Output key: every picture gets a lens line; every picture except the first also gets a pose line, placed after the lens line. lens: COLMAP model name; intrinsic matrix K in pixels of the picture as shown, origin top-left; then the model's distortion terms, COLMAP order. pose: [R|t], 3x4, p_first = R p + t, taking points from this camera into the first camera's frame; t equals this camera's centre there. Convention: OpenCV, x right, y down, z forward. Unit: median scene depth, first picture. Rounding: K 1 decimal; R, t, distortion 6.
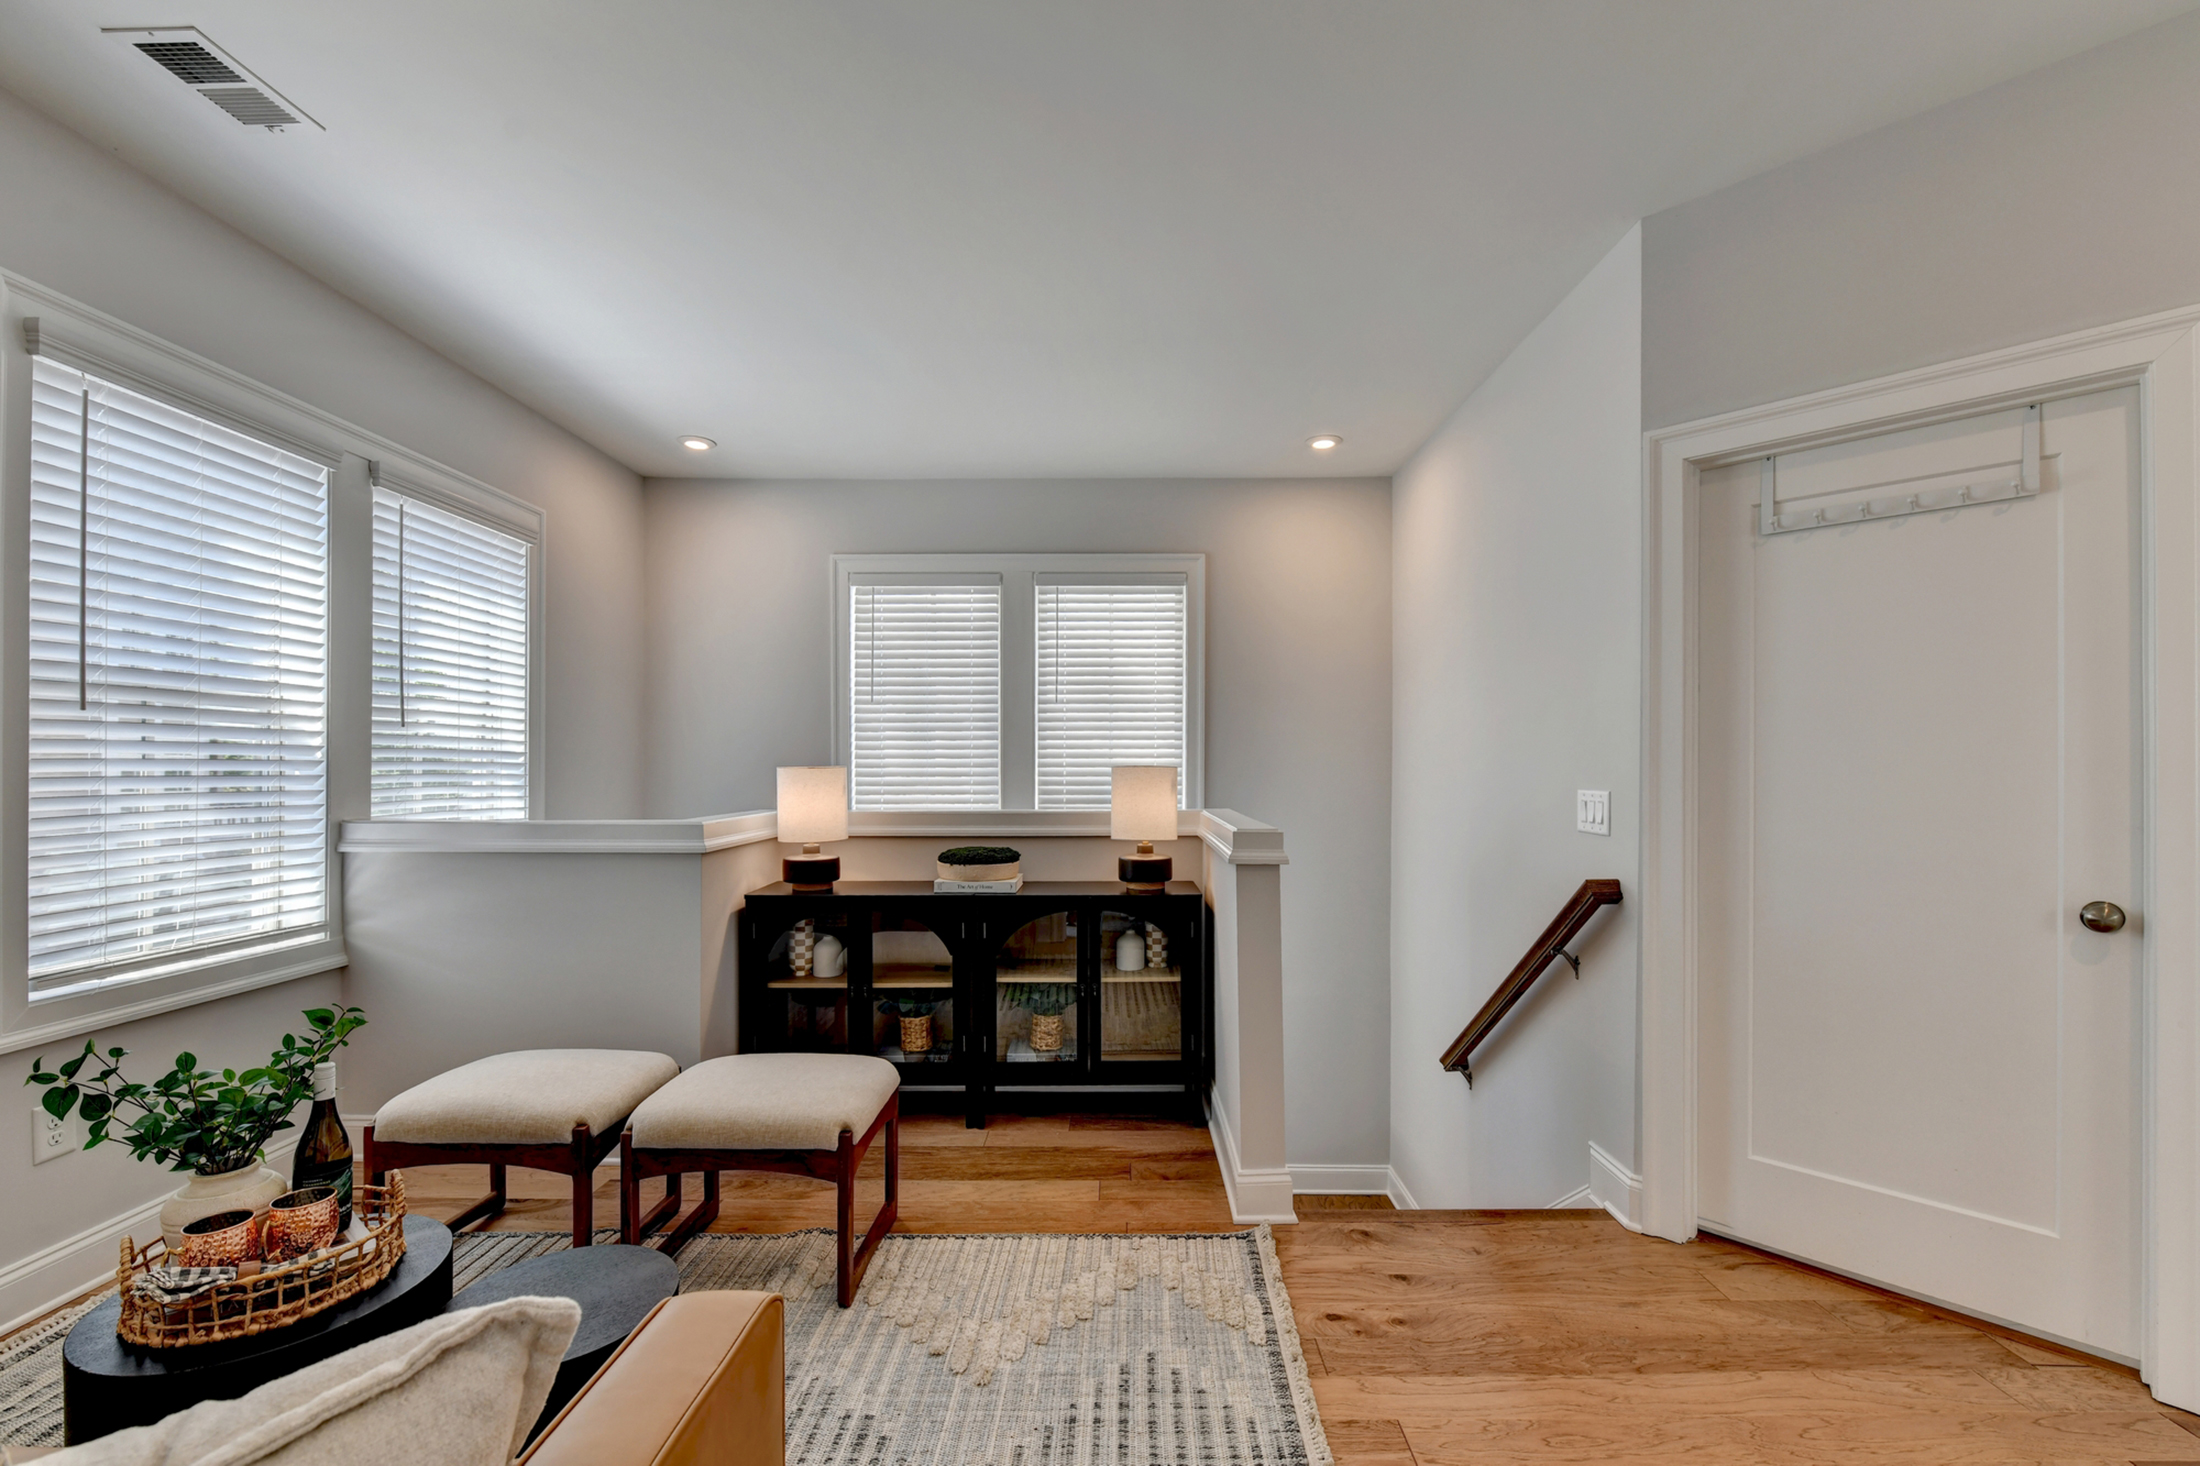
lens RADIAL K [[939.1, 0, 1130.4], [0, 939.1, 769.0], [0, 0, 1]] dist [-0.000057, -0.000058]
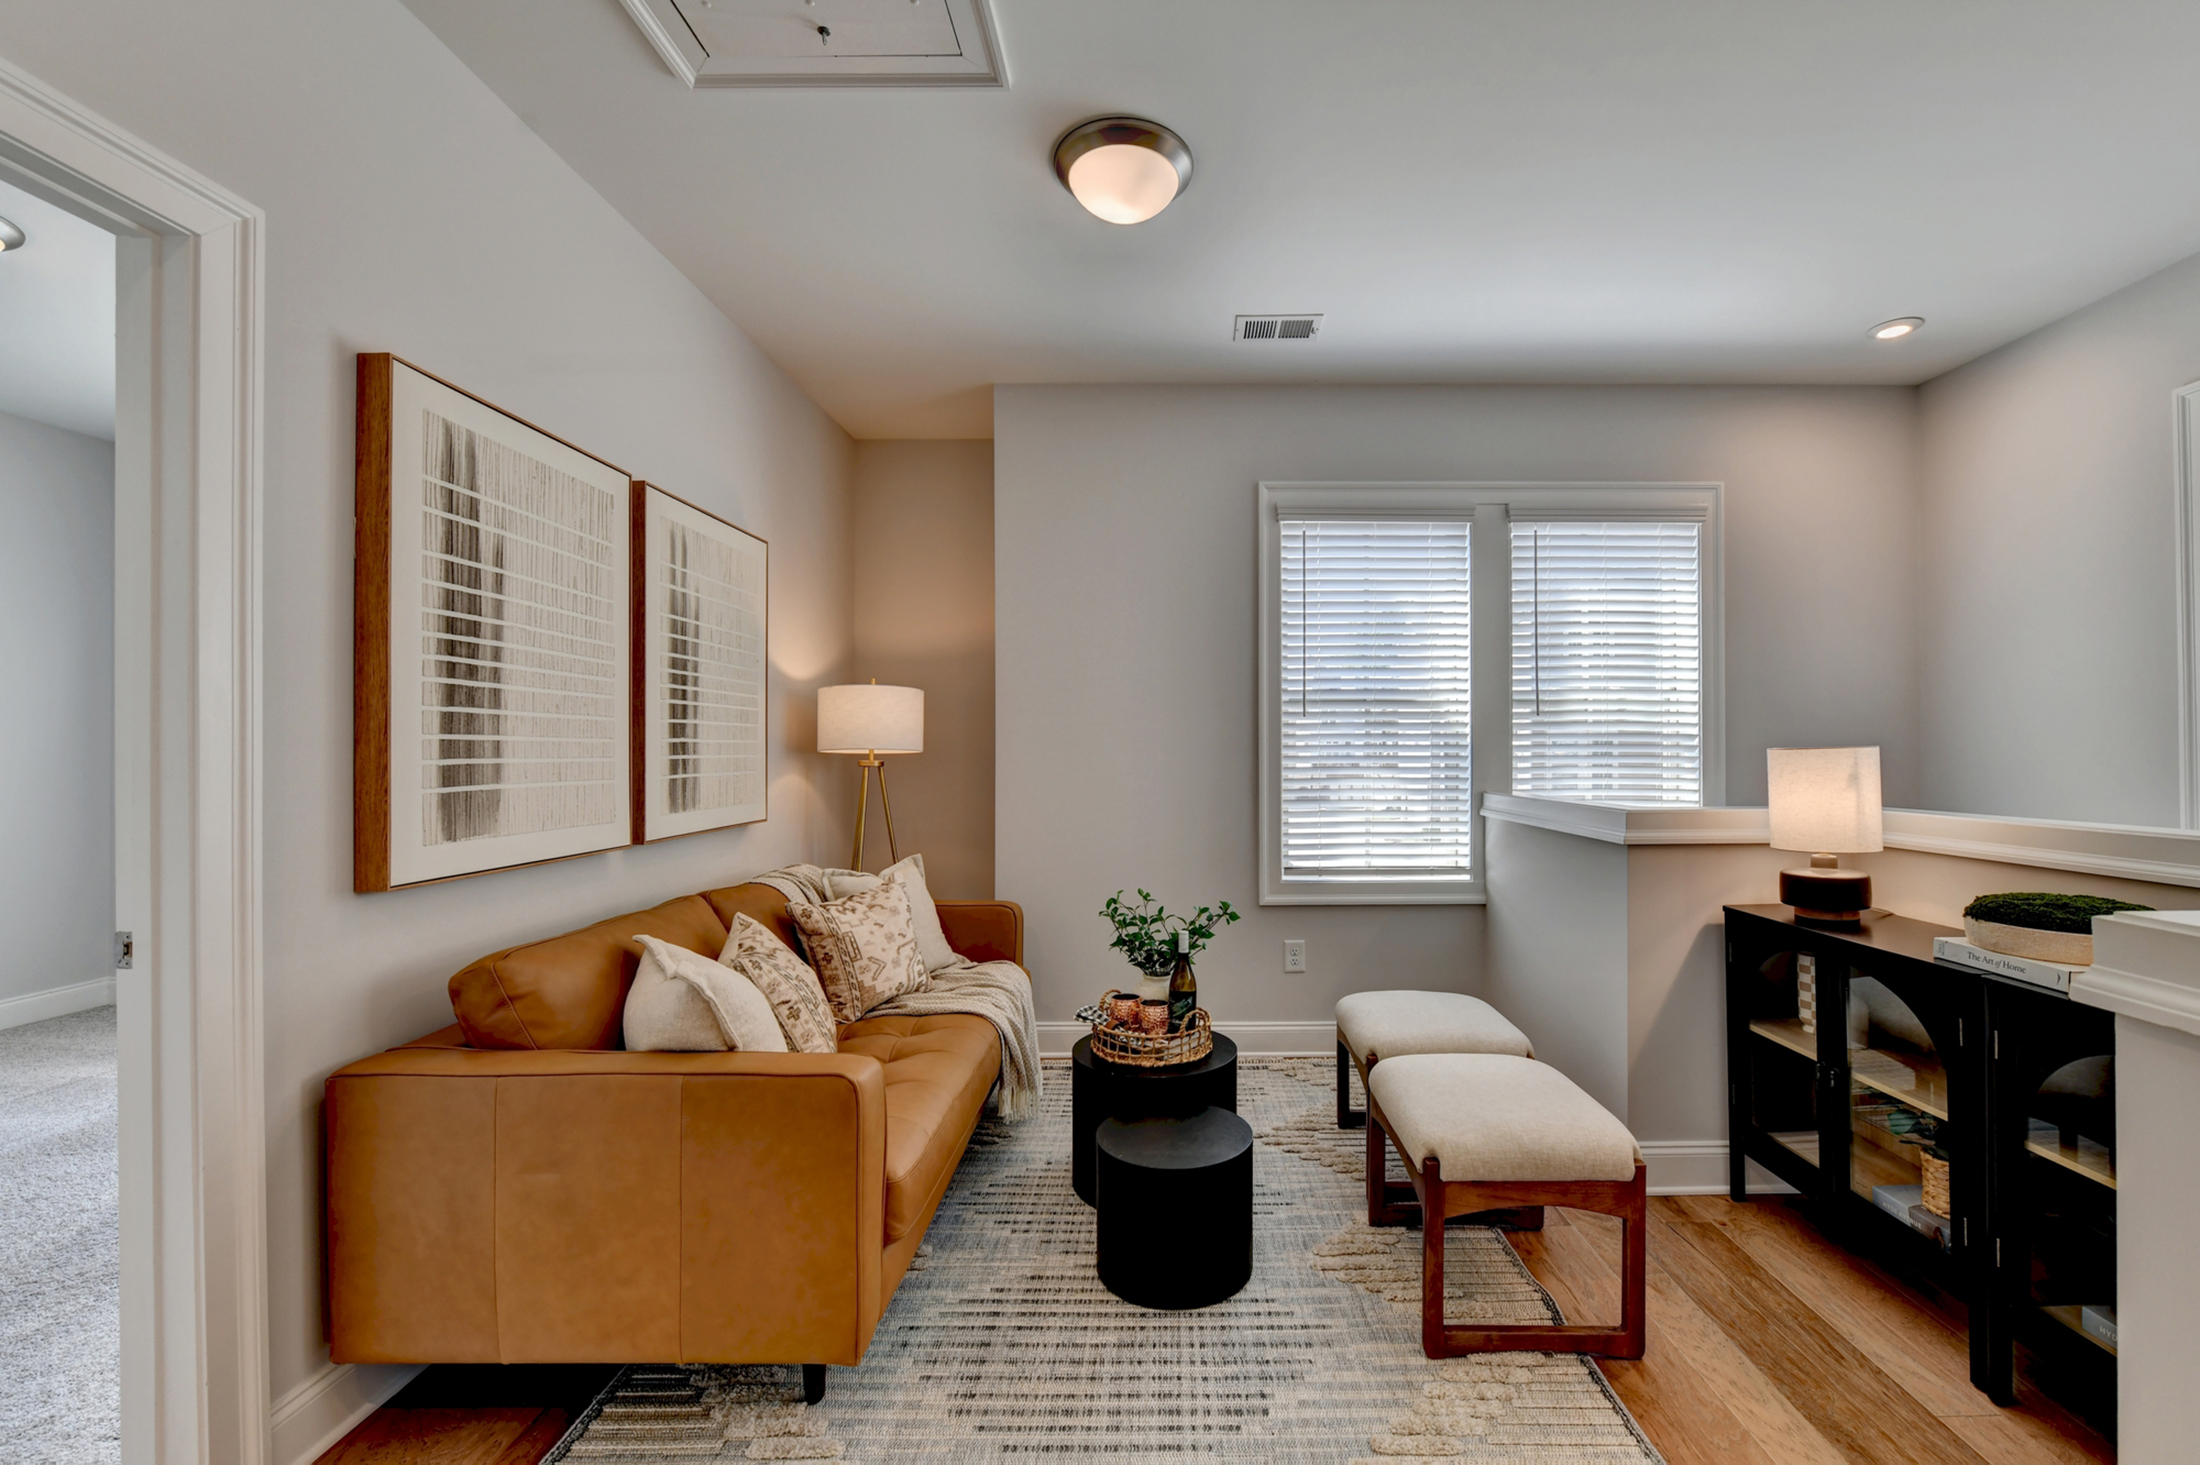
lens RADIAL K [[893.6, 0, 1121.6], [0, 893.6, 751.6], [0, 0, 1]] dist [-0.002750, -0.001146]
pose [[-0.026026, 0.001790, -0.999660, 0.409956], [0.000611, 0.999998, 0.001775, -0.002174], [0.999661, -0.000564, -0.026027, 0.543752]]
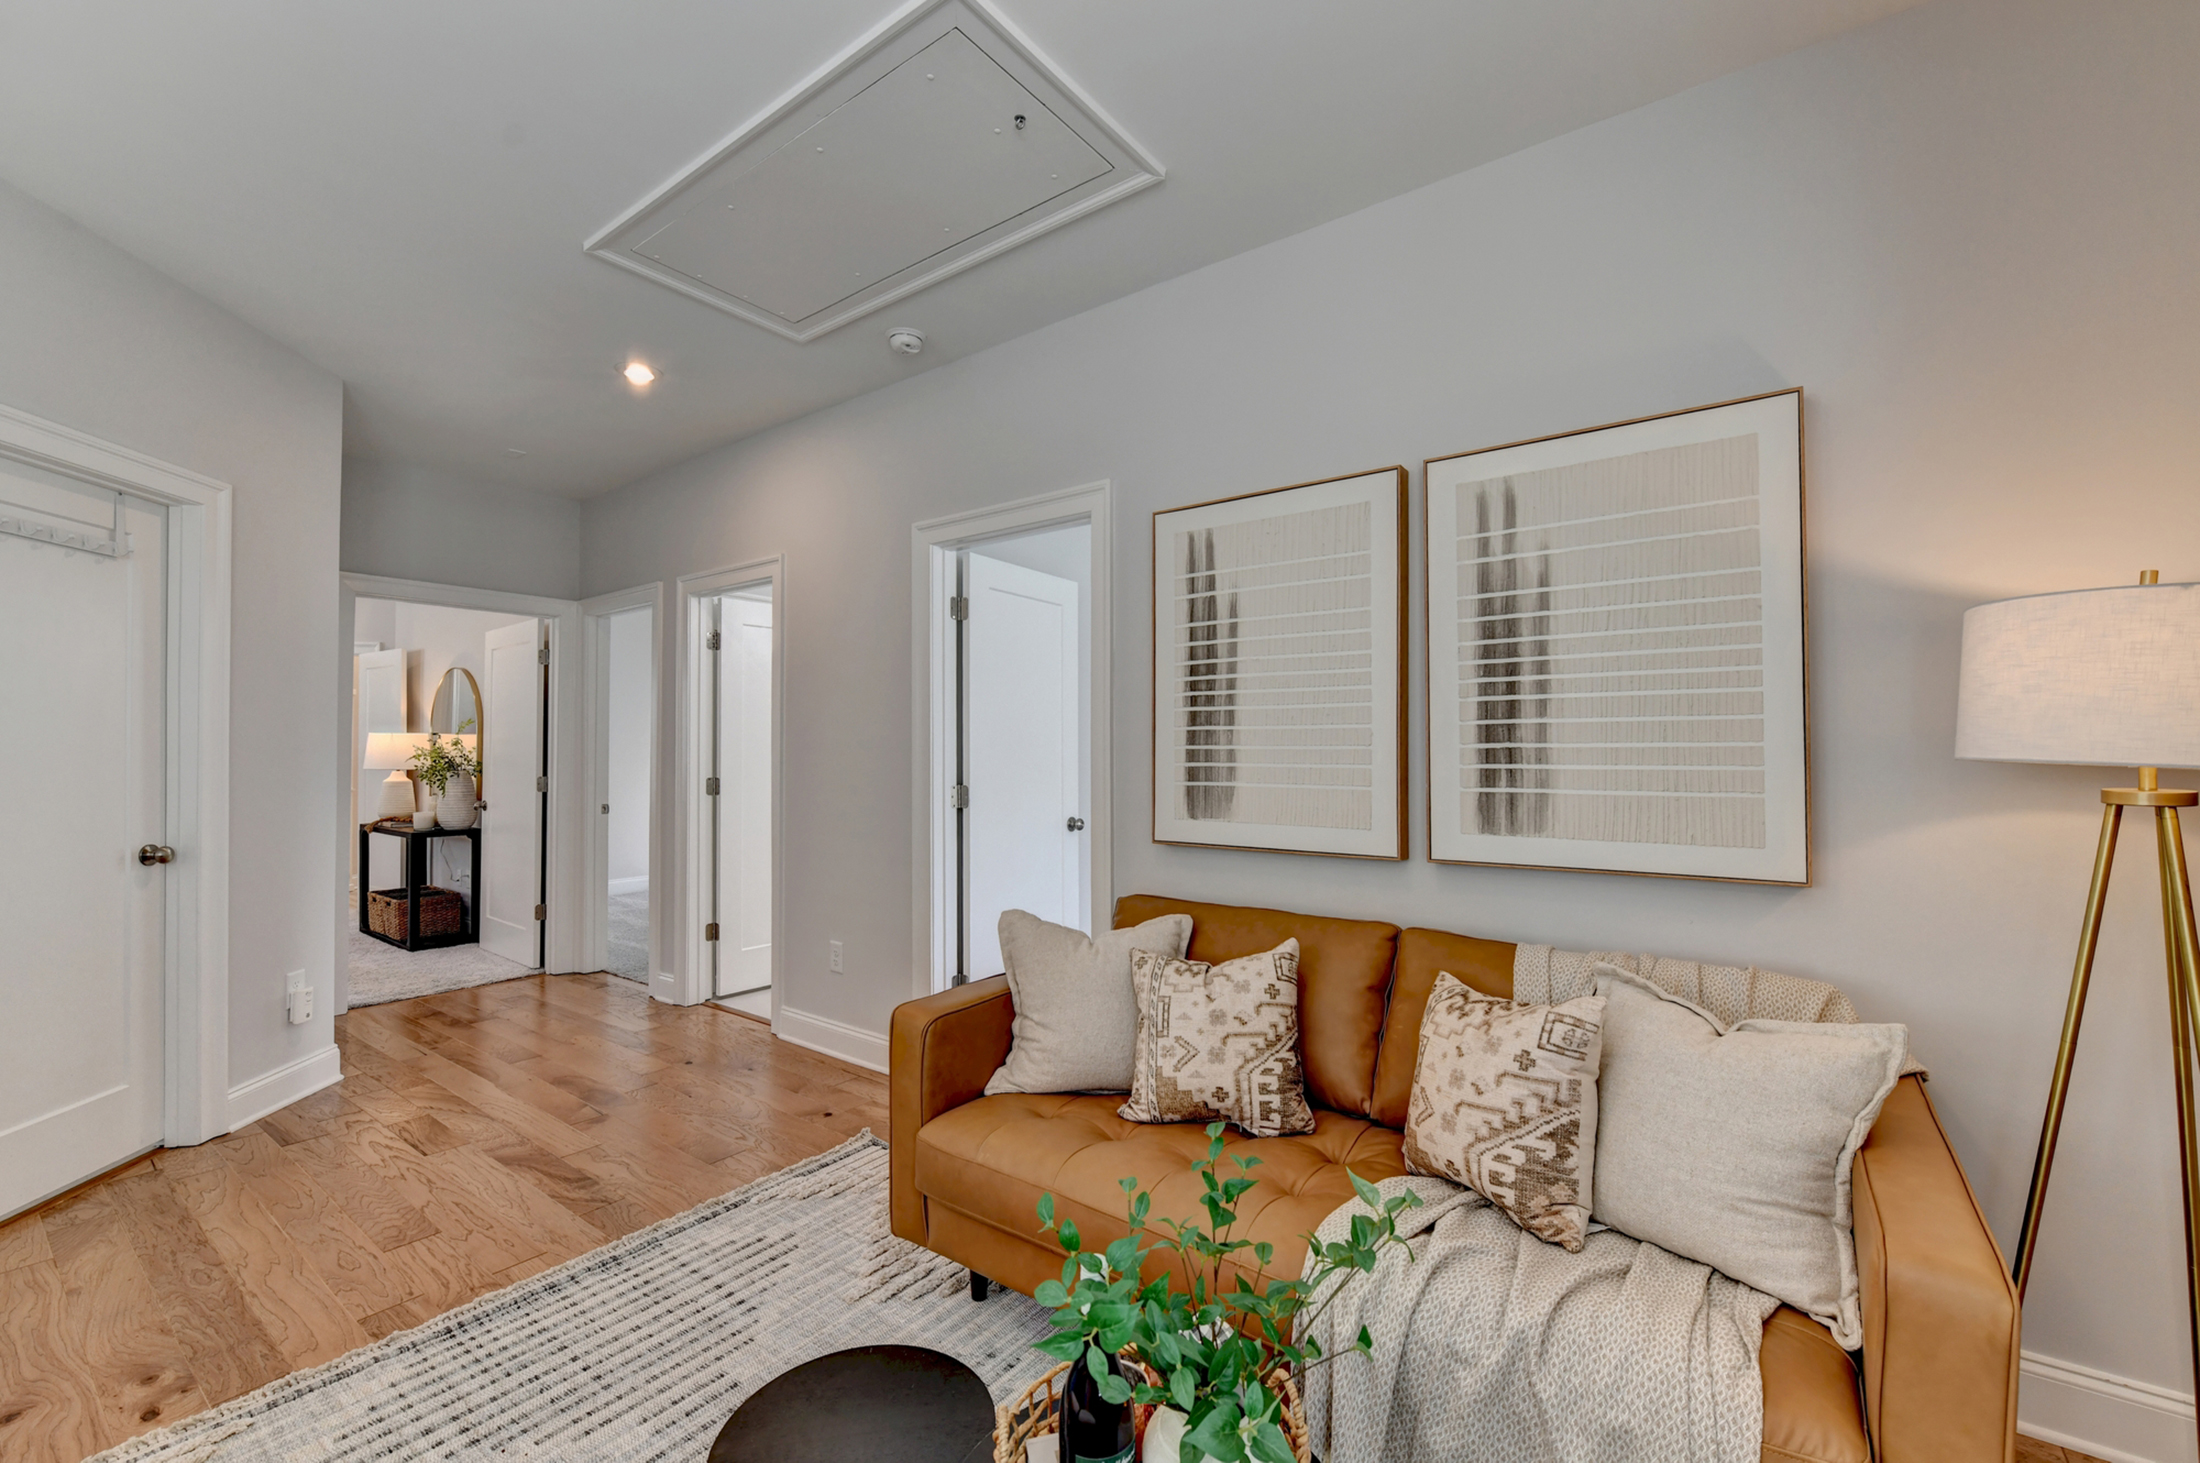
lens RADIAL K [[898.2, 0, 1103.6], [0, 898.2, 745.9], [0, 0, 1]] dist [-0.005760, -0.000759]
pose [[-0.803417, 0.005408, 0.595392, -0.705758], [-0.002377, 0.999922, -0.012290, -0.001642], [-0.595412, -0.011289, -0.803341, 0.856571]]
